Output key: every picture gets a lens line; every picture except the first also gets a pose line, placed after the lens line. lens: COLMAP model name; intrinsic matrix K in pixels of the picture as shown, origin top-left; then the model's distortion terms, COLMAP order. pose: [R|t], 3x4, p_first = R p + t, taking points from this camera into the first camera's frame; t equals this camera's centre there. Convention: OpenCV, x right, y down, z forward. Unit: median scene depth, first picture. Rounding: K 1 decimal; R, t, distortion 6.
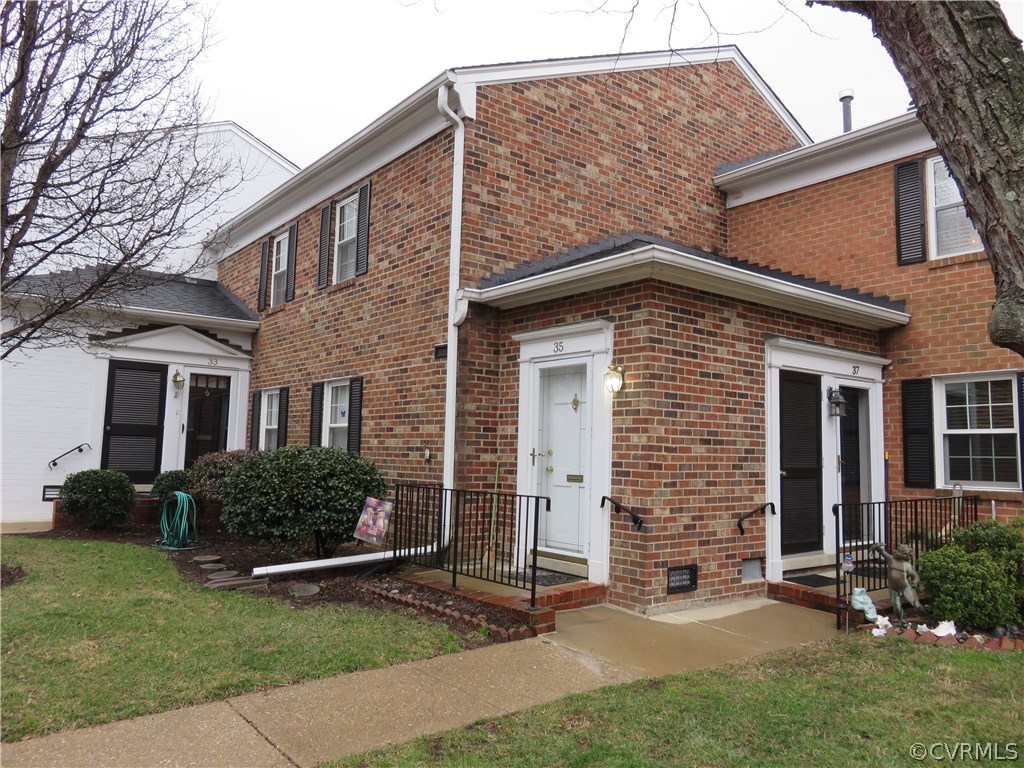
lens RADIAL K [[768.5, 0, 510.8], [0, 768.5, 379.3], [0, 0, 1]] dist [-0.008150, 0.002122]
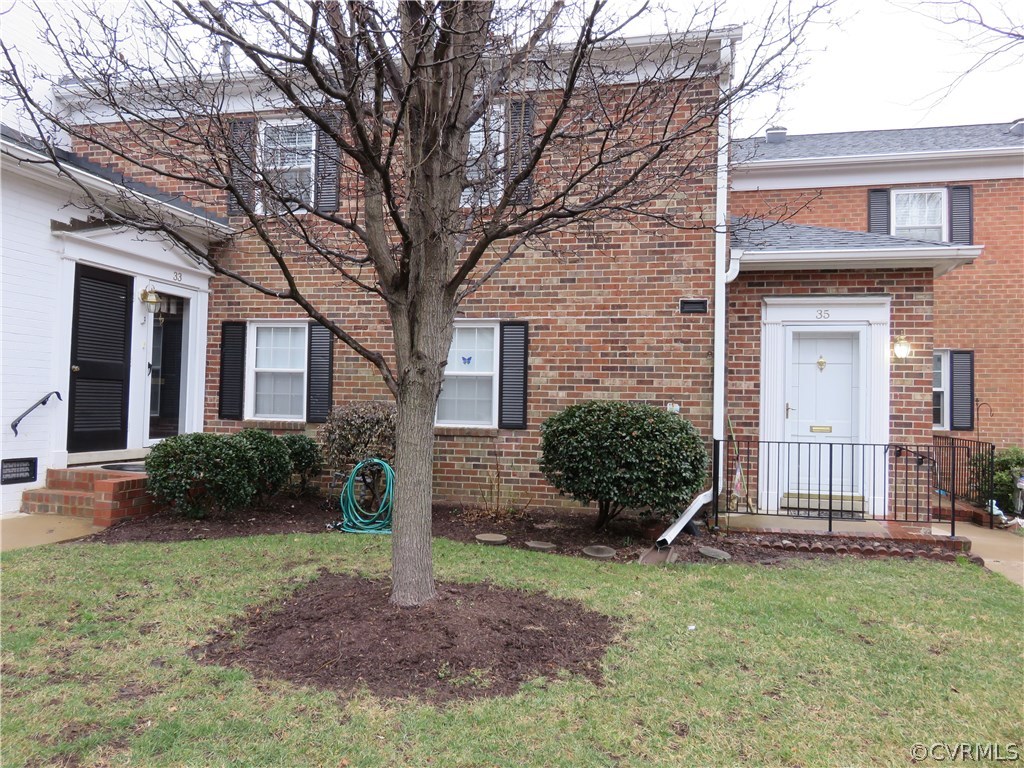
lens RADIAL K [[768.5, 0, 510.8], [0, 768.5, 379.3], [0, 0, 1]] dist [-0.008150, 0.002122]
pose [[0.774374, 0.014692, 0.632557, -0.879604], [-0.064153, 0.996401, 0.055393, 0.017857], [-0.629467, -0.083476, 0.772530, 0.356512]]
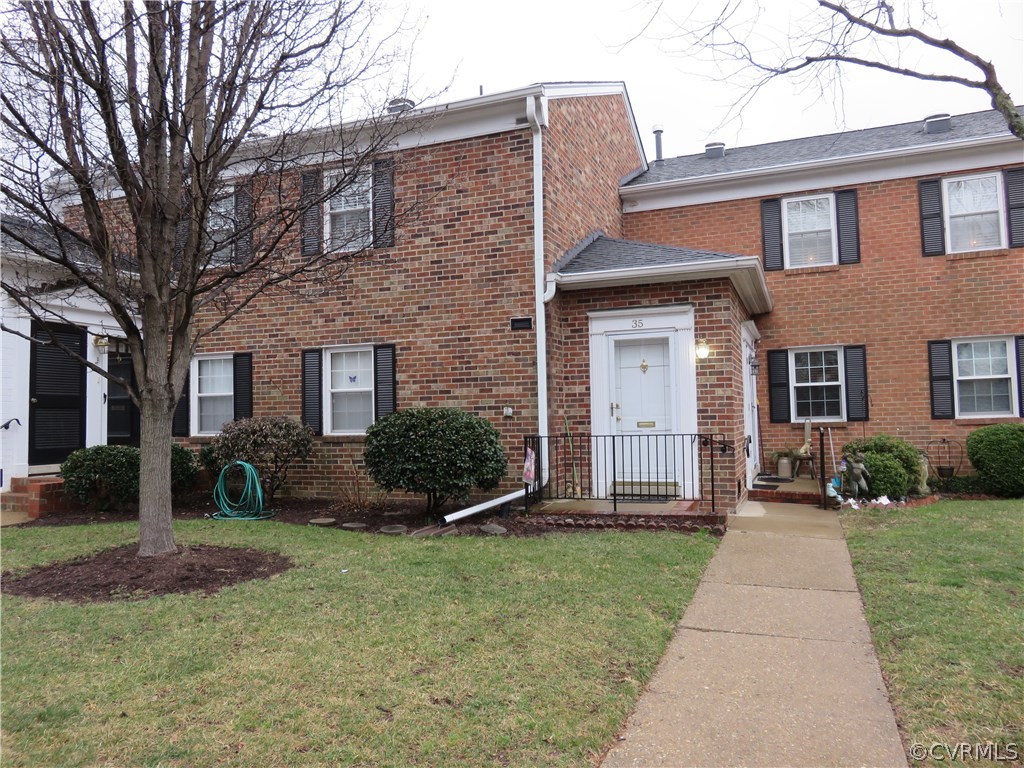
lens RADIAL K [[768.5, 0, 510.8], [0, 768.5, 379.3], [0, 0, 1]] dist [-0.008150, 0.002122]
pose [[0.857731, -0.014208, 0.513902, -0.686838], [-0.009011, 0.999049, 0.042662, -0.001407], [-0.514019, -0.041223, 0.856788, -0.001743]]
